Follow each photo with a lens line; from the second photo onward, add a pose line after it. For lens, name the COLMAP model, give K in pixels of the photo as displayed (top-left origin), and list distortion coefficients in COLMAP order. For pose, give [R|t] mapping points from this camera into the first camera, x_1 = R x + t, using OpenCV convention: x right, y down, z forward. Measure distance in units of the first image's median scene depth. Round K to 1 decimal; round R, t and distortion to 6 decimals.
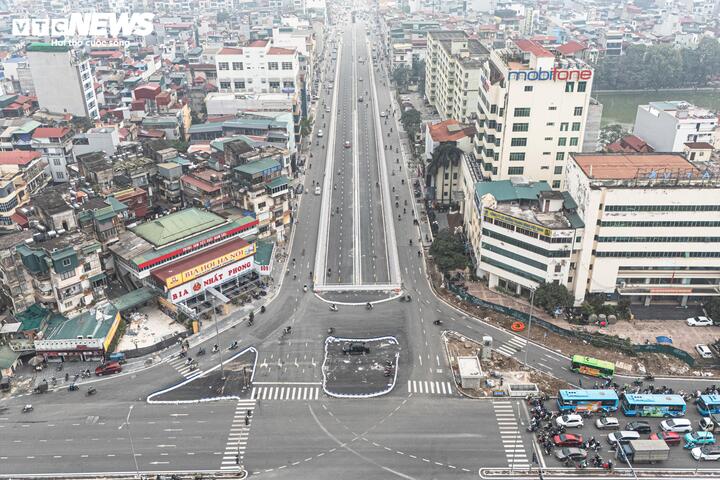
lens RADIAL K [[644.2, 0, 360.0], [0, 644.2, 240.0], [0, 0, 1]] dist [0.114224, -0.155886]
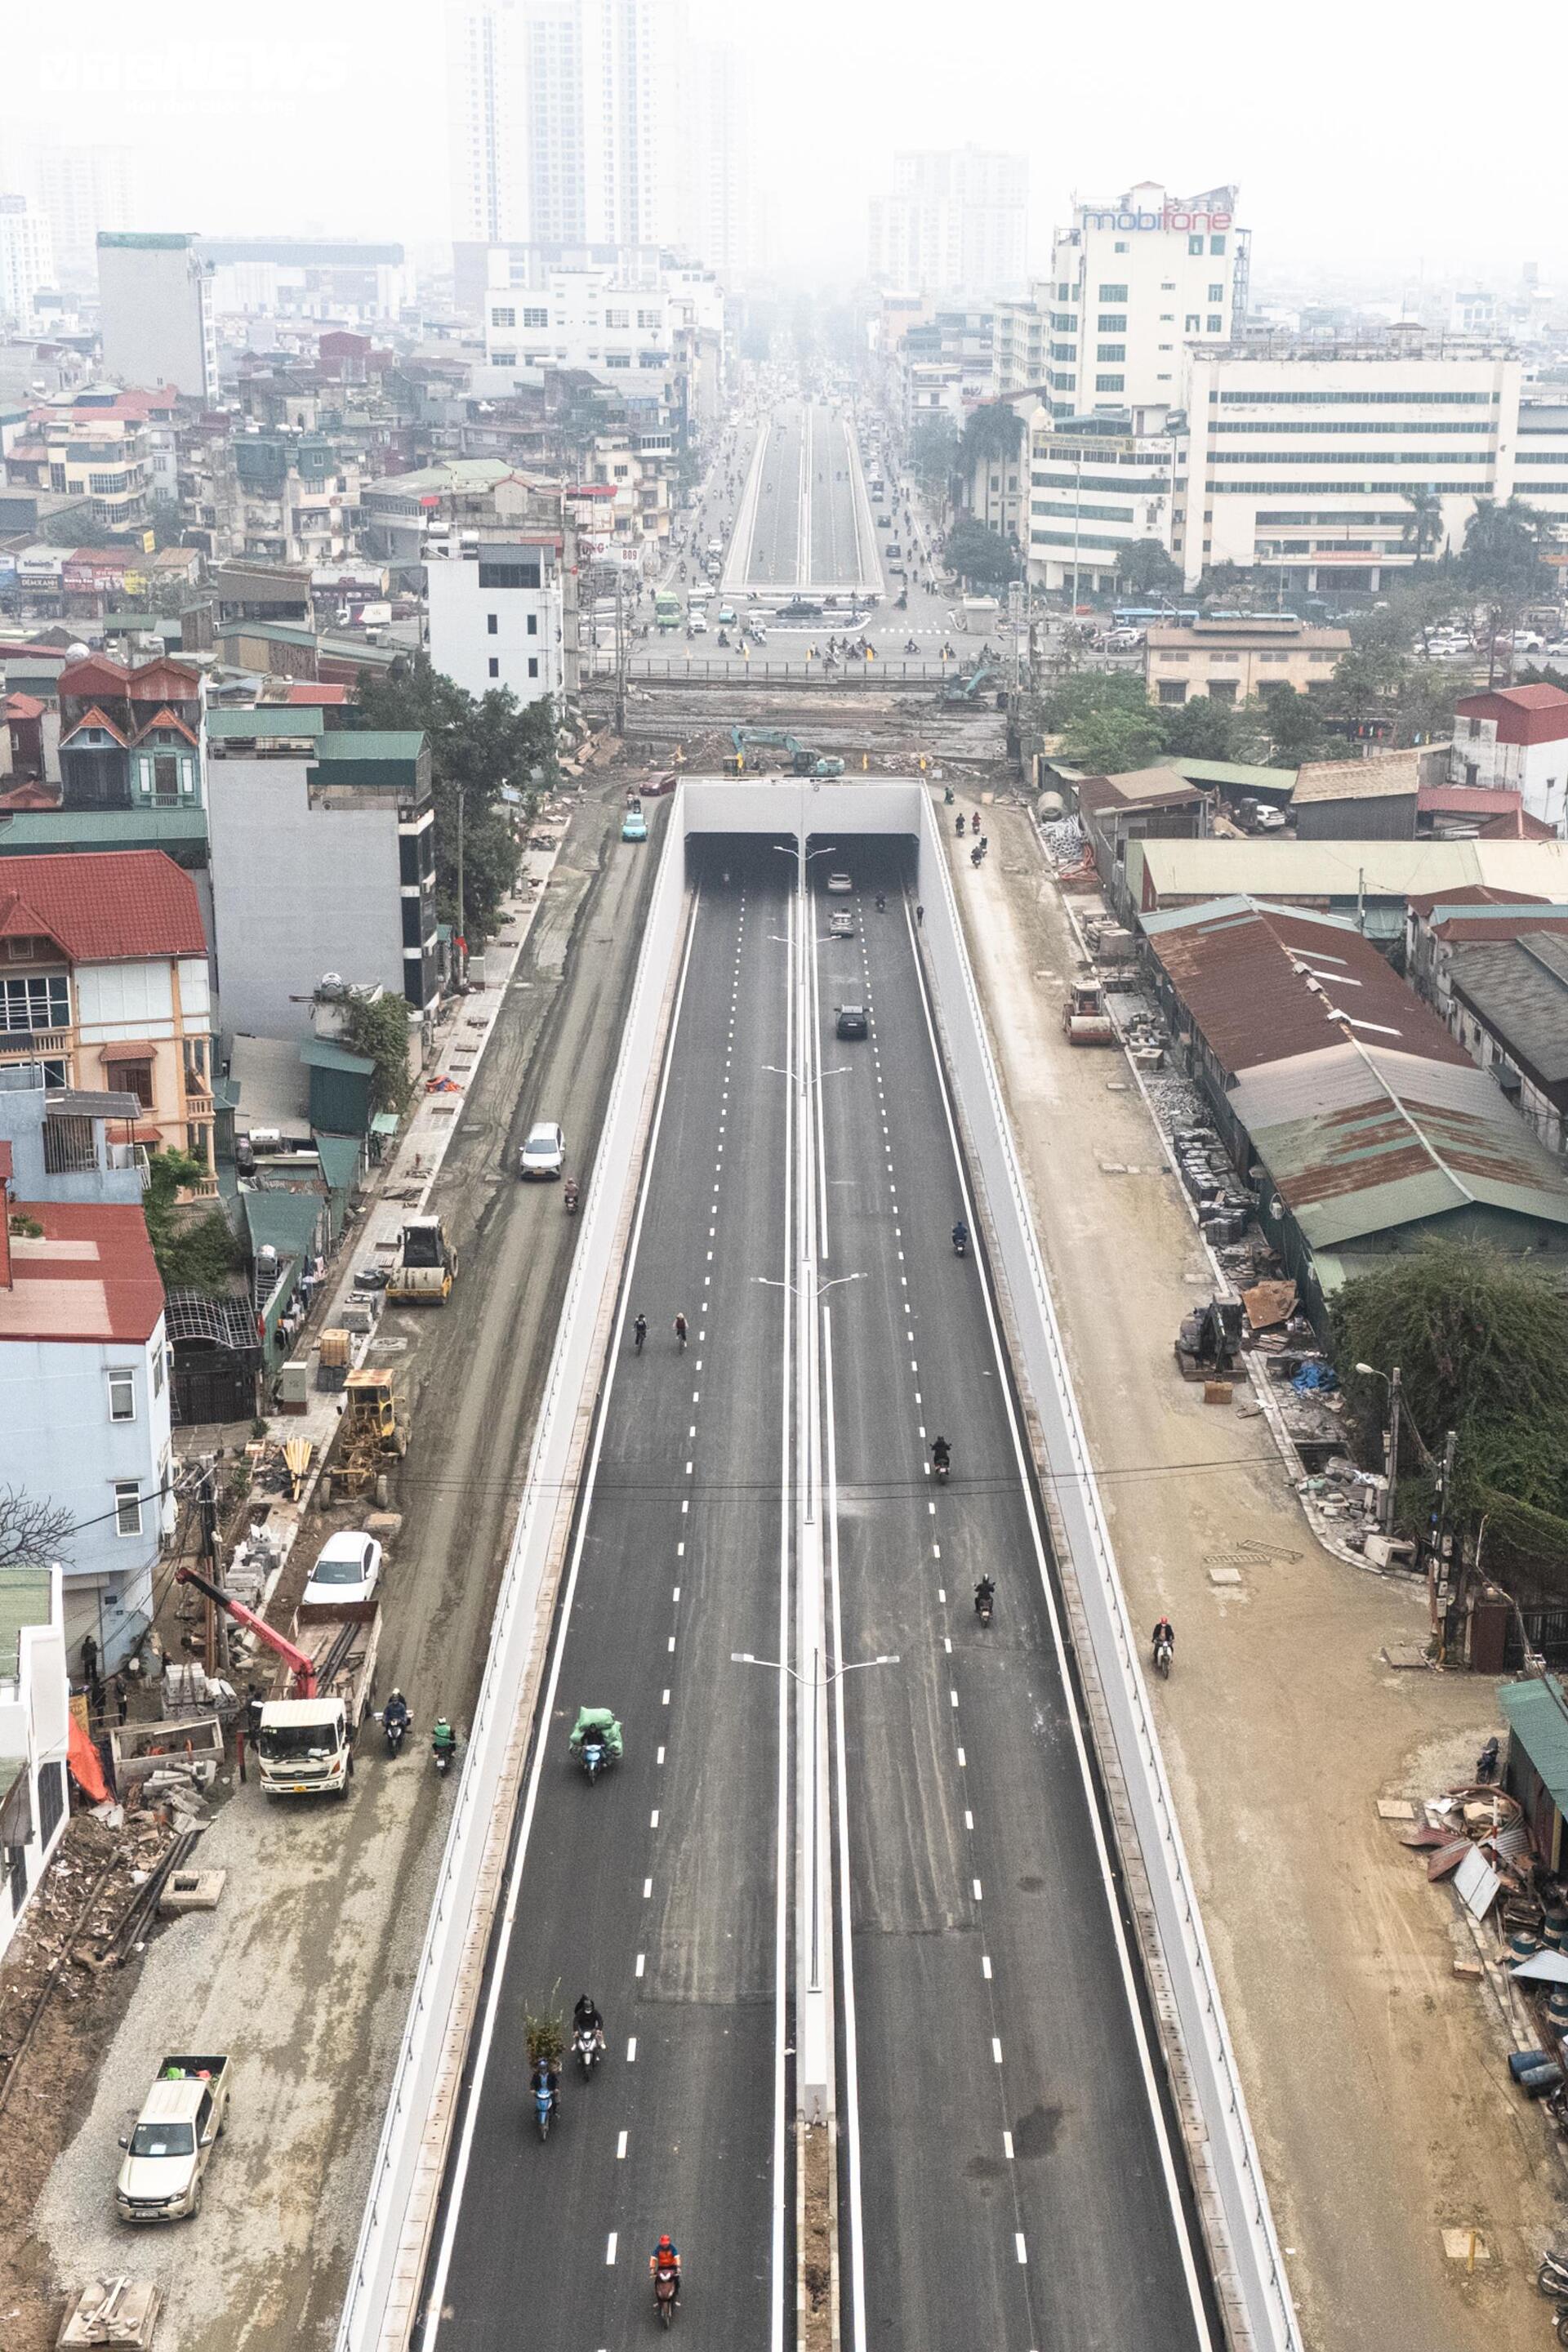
lens RADIAL K [[3134.5, 0, 836.9], [0, 3134.5, 1178.4], [0, 0, 1]] dist [0.153997, -0.072921]
pose [[0.999842, 0.017706, 0.001493, 0.029589], [-0.017174, 0.984499, -0.174546, 1.016722], [-0.004560, 0.174493, 0.984648, -1.503308]]
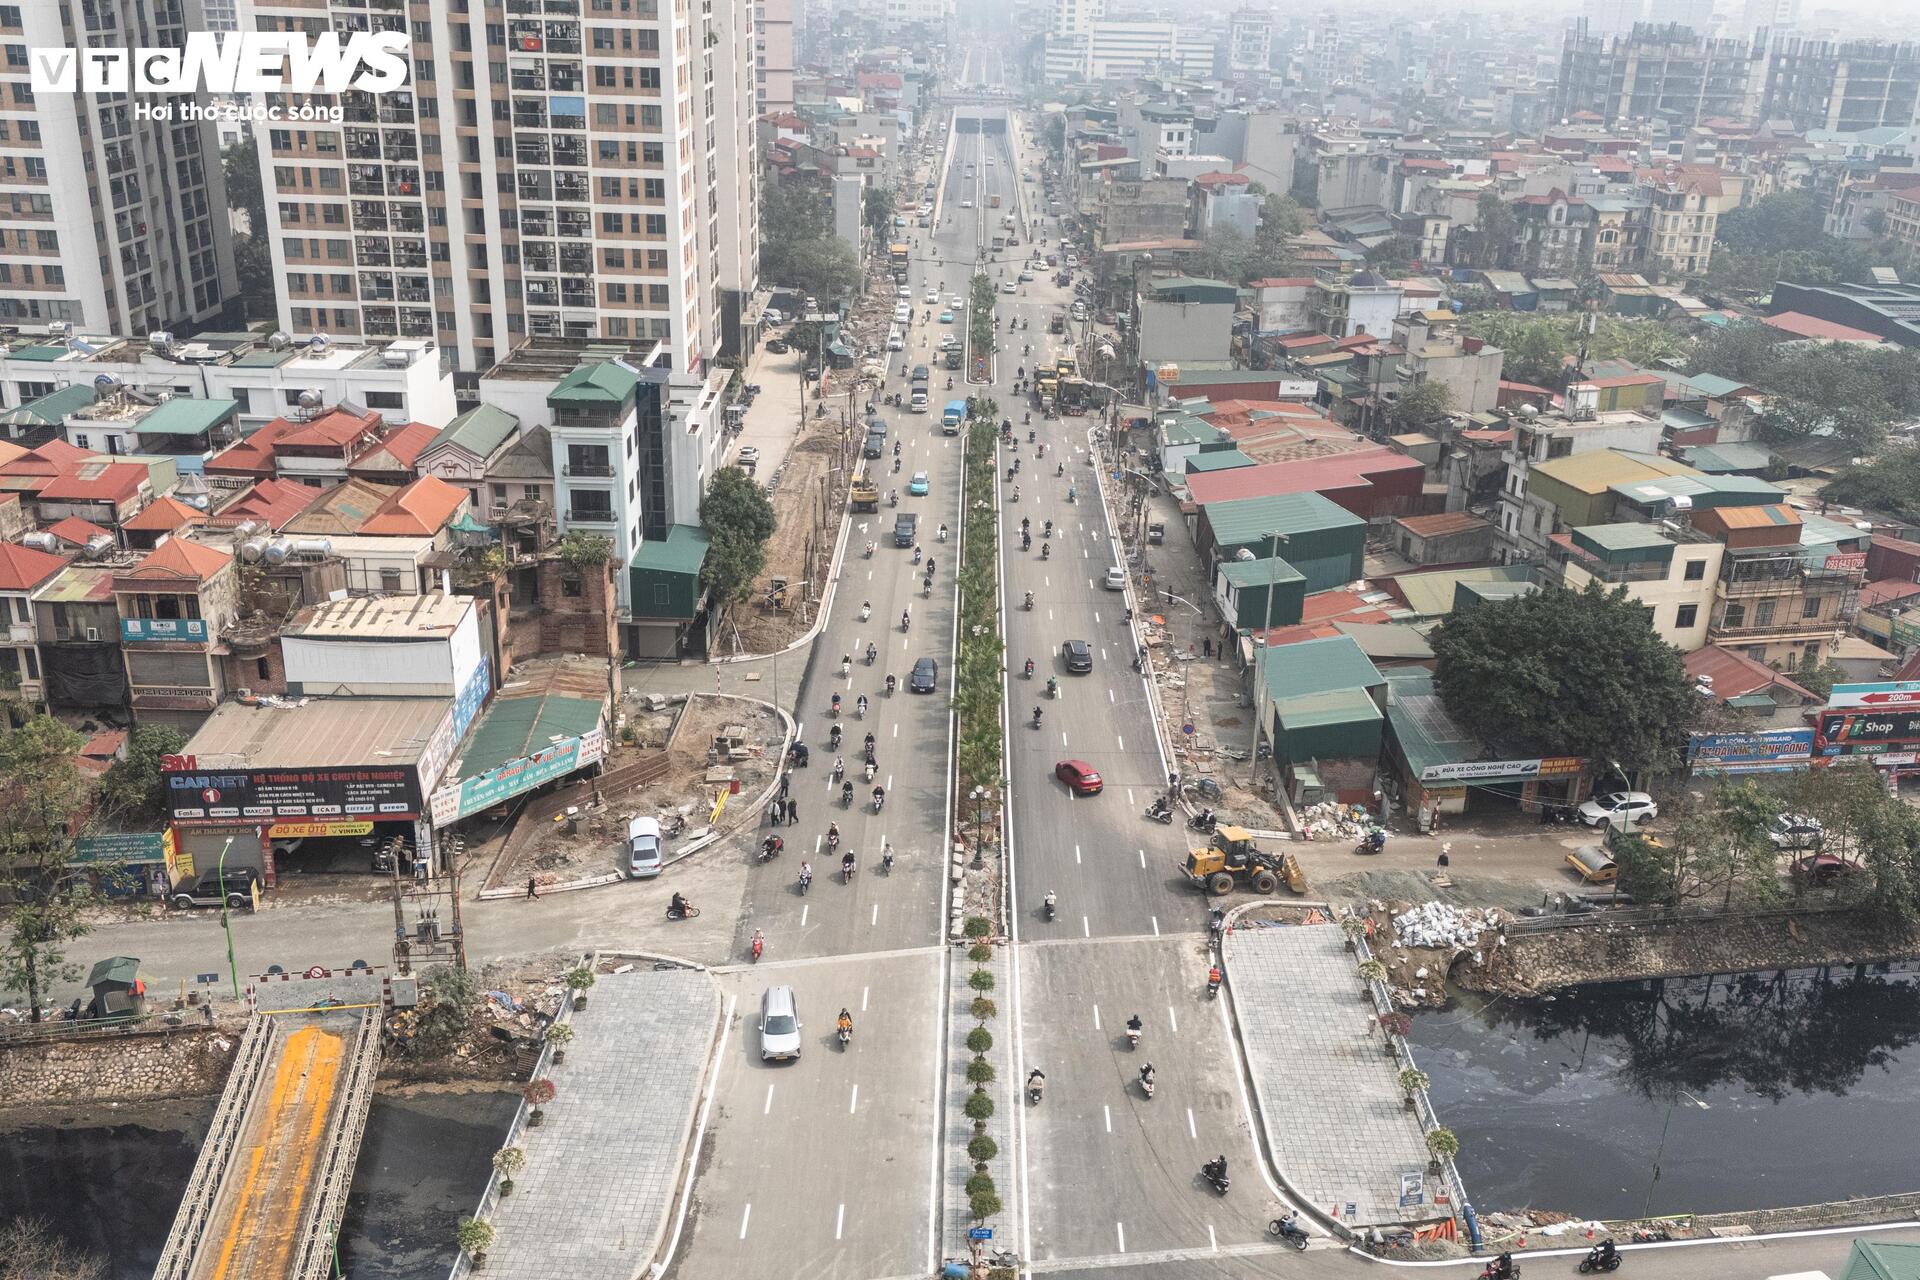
lens RADIAL K [[1718.0, 0, 960.0], [0, 1718.0, 640.0], [0, 0, 1]] dist [0.114224, -0.155886]
pose [[0.998929, 0.045010, -0.010699, 0.061756], [-0.045850, 0.994027, -0.099037, 2.253076], [0.006177, 0.099422, 0.995026, -4.020878]]
